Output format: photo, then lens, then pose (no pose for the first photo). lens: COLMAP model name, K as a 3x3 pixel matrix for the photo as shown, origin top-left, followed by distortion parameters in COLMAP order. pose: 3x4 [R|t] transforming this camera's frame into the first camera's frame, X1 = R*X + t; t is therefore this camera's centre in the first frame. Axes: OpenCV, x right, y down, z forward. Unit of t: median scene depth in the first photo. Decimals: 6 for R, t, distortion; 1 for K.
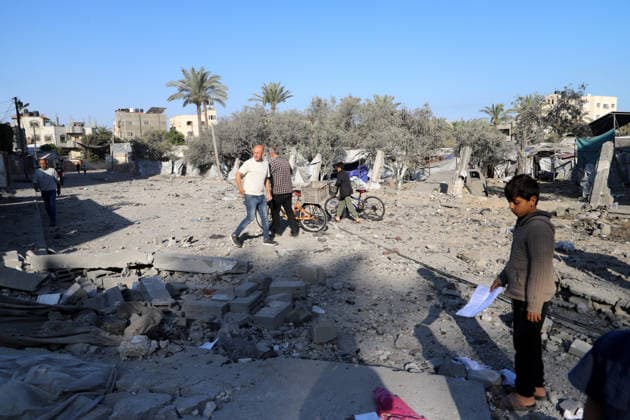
lens RADIAL K [[433.3, 0, 314.6], [0, 433.3, 209.1], [0, 0, 1]] dist [0.001631, -0.000530]
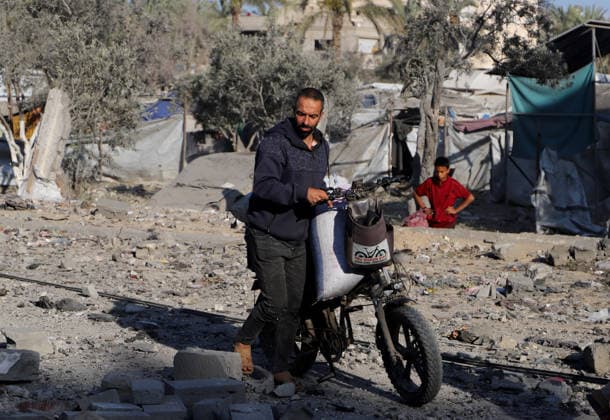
lens RADIAL K [[1505.6, 0, 304.3], [0, 1505.6, 209.7], [0, 0, 1]] dist [-0.085290, 0.000000]
pose [[0.896637, 0.017193, 0.442433, -0.115346], [0.004322, 0.998858, -0.047574, 0.010247], [-0.442746, 0.044569, 0.895539, -0.086337]]
